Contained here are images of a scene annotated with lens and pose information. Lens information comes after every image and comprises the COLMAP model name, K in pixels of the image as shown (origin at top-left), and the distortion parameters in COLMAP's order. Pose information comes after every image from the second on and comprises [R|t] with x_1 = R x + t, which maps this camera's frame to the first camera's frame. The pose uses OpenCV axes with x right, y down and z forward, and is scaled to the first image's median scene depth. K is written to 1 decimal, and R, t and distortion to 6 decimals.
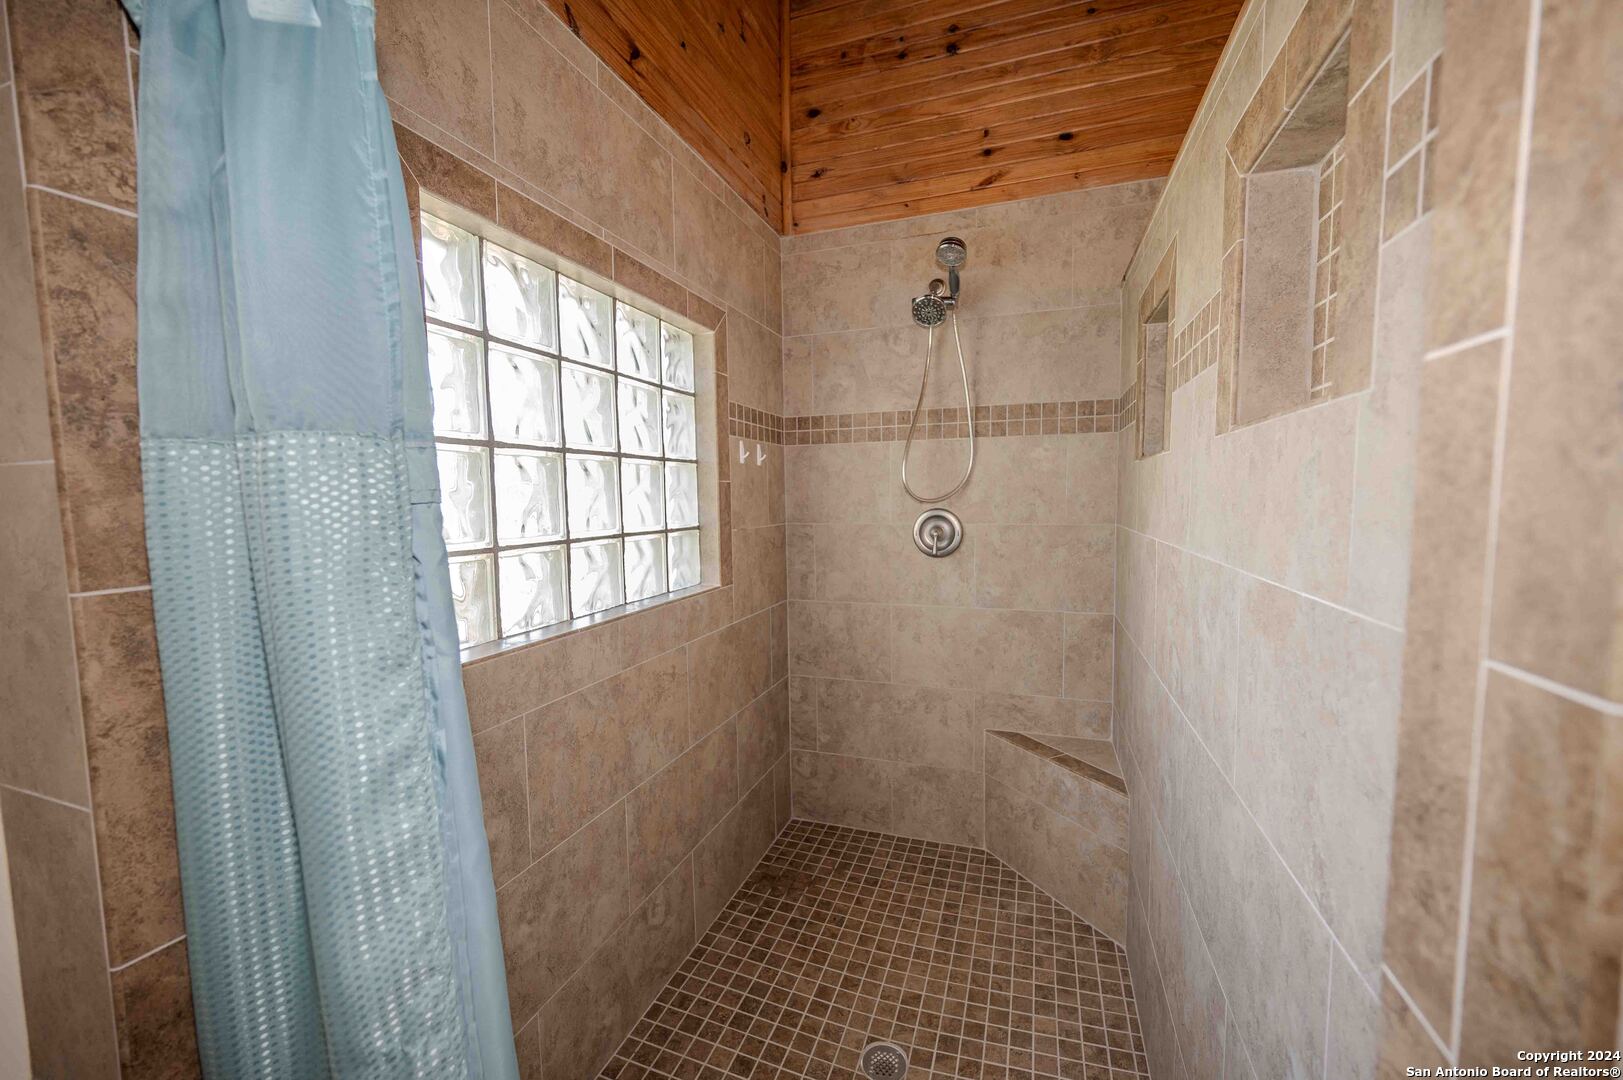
lens RADIAL K [[645.6, 0, 814.7], [0, 645.6, 541.3], [0, 0, 1]] dist [0.000188, 0.000078]
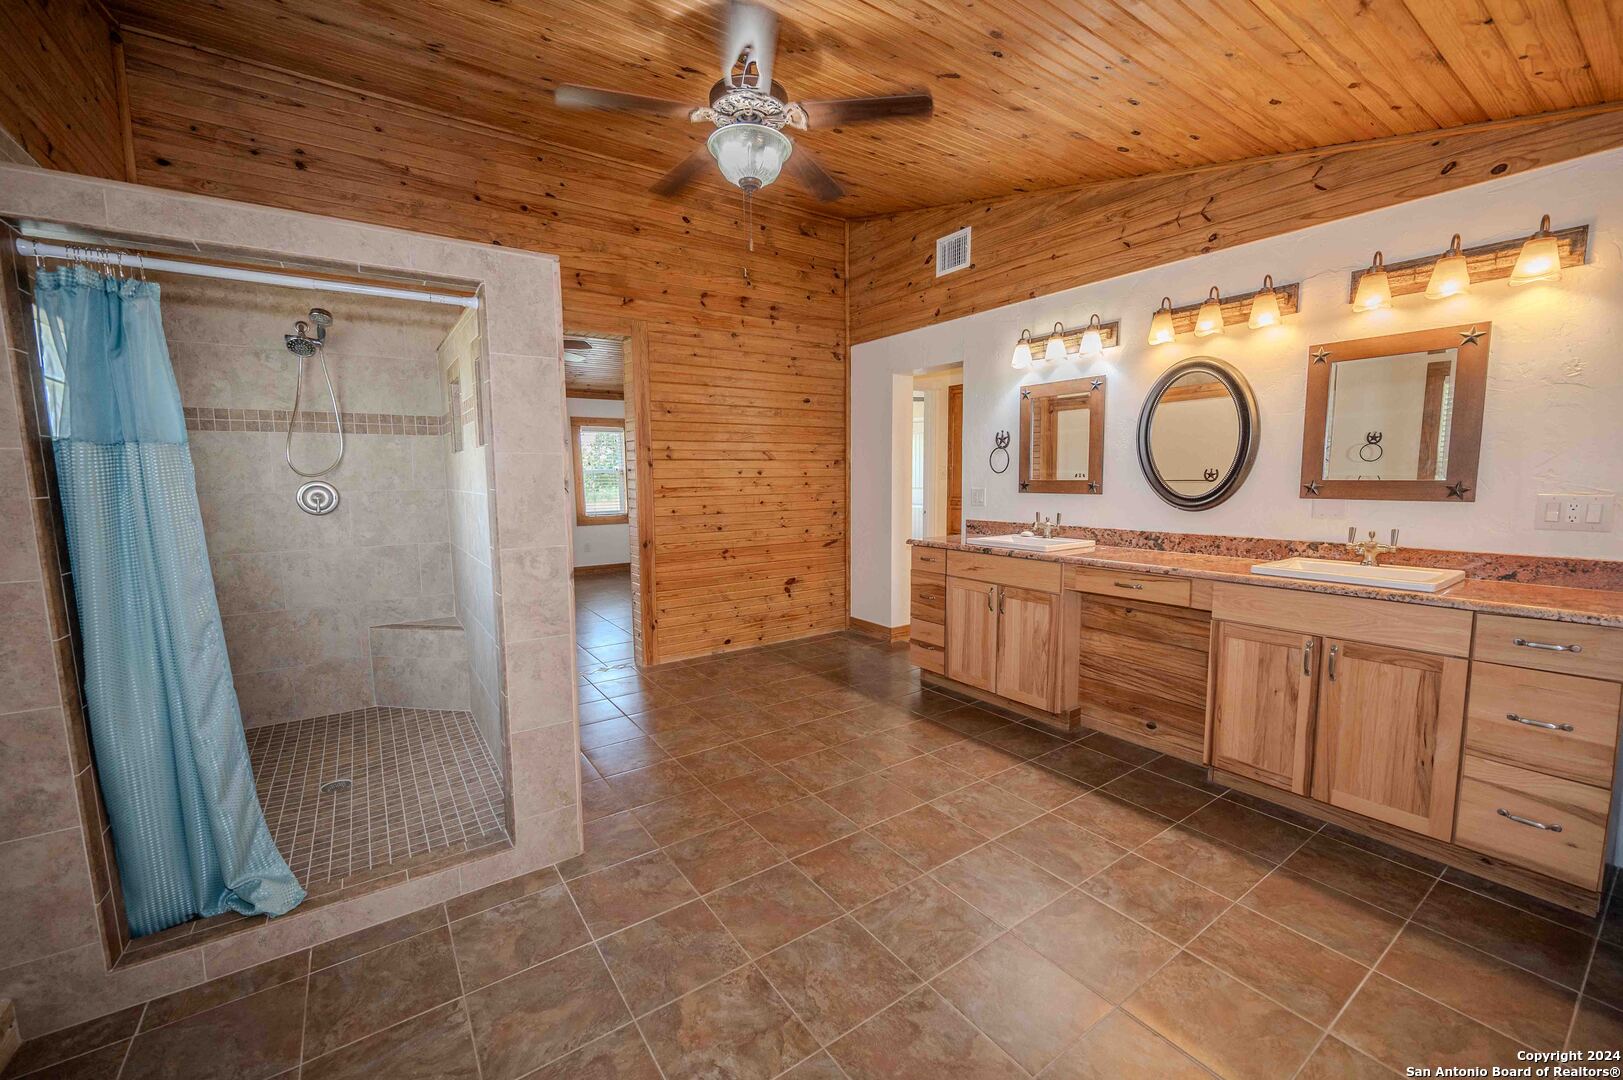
lens RADIAL K [[639.5, 0, 807.8], [0, 639.5, 544.5], [0, 0, 1]] dist [-0.001275, -0.000390]
pose [[0.592768, -0.080790, 0.801311, -0.321838], [0.058368, 0.996649, 0.057307, 0.074467], [-0.803256, 0.012801, 0.595497, -0.747186]]
